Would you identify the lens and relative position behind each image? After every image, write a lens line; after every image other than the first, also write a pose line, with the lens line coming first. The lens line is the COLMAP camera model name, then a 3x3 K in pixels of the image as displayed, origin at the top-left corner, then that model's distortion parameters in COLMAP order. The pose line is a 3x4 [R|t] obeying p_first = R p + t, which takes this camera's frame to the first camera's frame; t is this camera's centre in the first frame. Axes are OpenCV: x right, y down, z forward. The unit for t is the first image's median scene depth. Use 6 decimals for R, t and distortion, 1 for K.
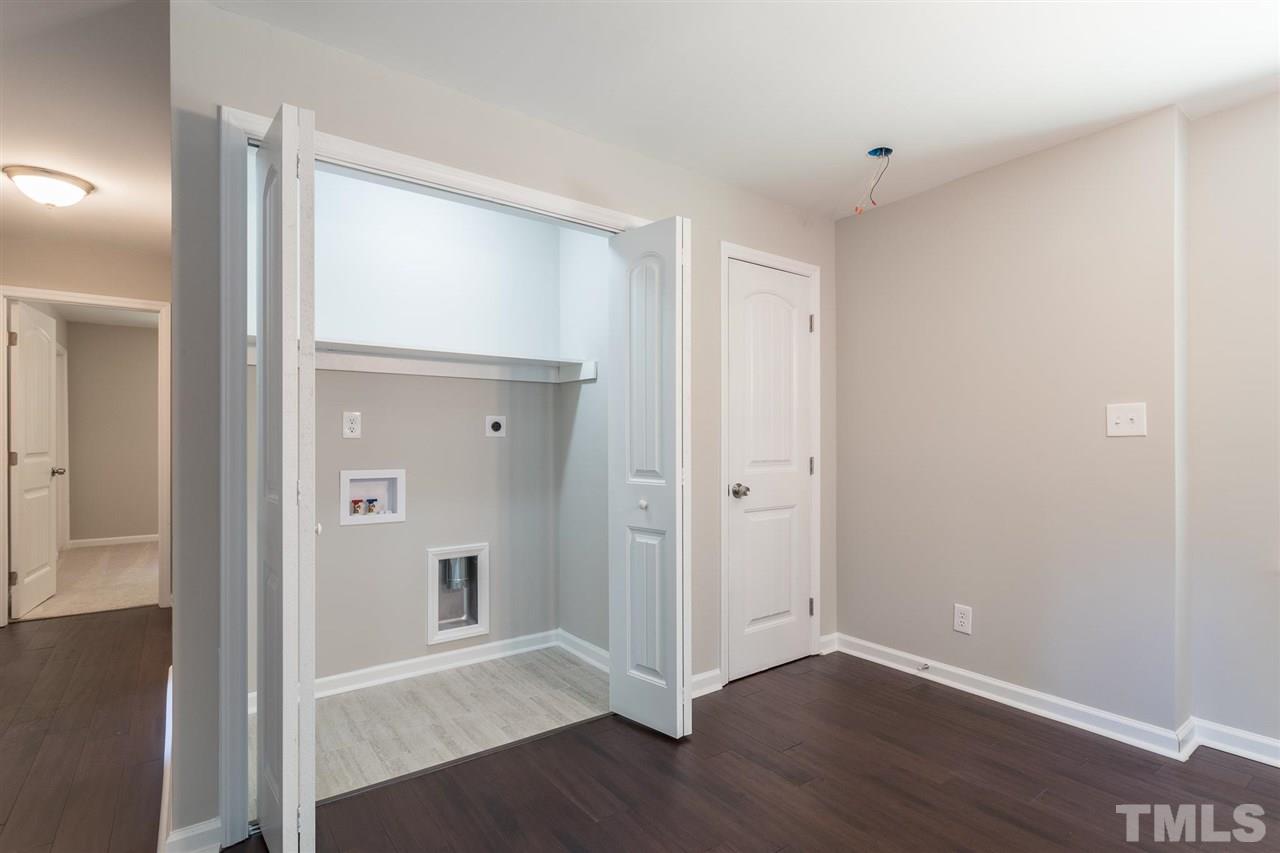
lens RADIAL K [[632.6, 0, 636.1], [0, 632.6, 440.0], [0, 0, 1]] dist [0.004620, 0.000601]
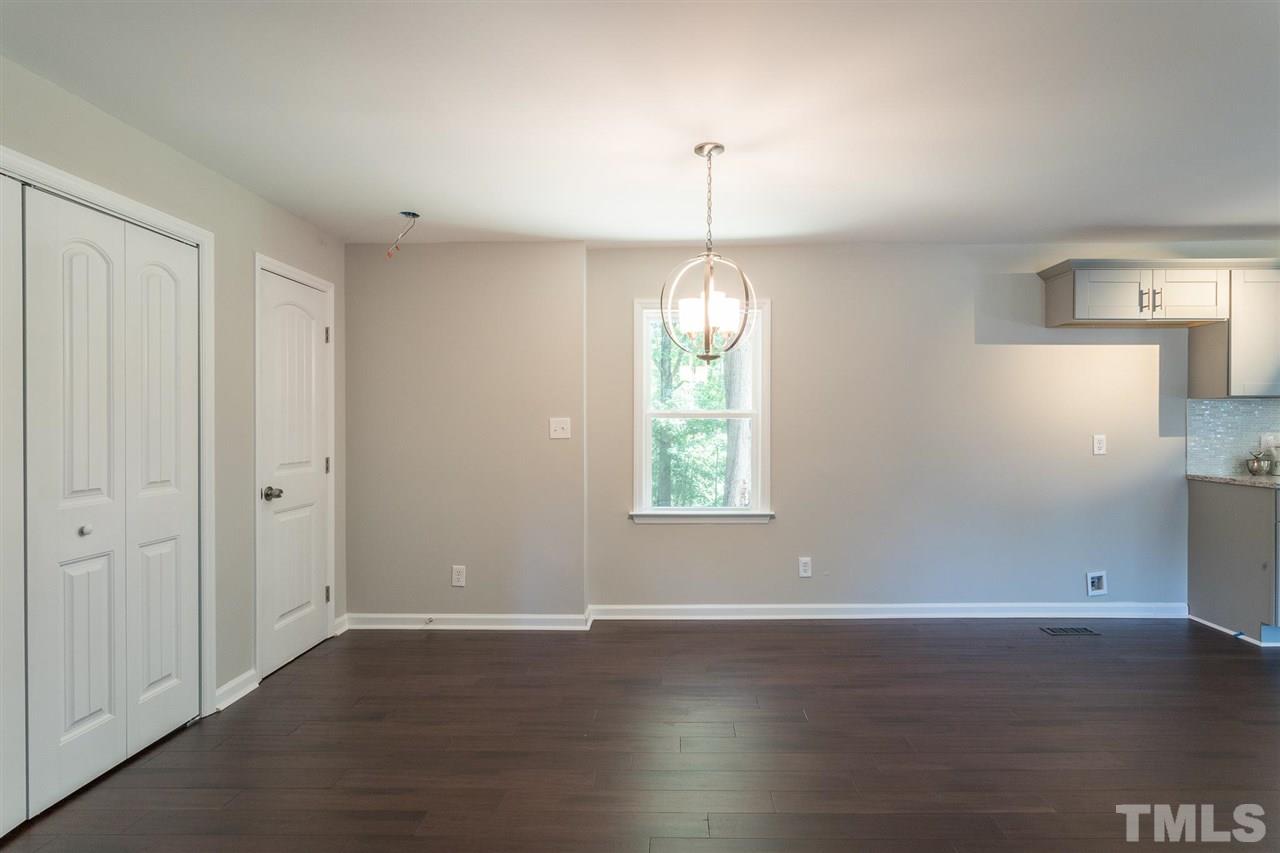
lens RADIAL K [[722.9, 0, 645.5], [0, 722.9, 429.6], [0, 0, 1]] dist [-0.005756, 0.000235]
pose [[0.620134, -0.014308, 0.784365, -0.382409], [0.001516, 0.999854, 0.017040, -0.043730], [-0.784494, -0.009378, 0.620065, -0.216416]]
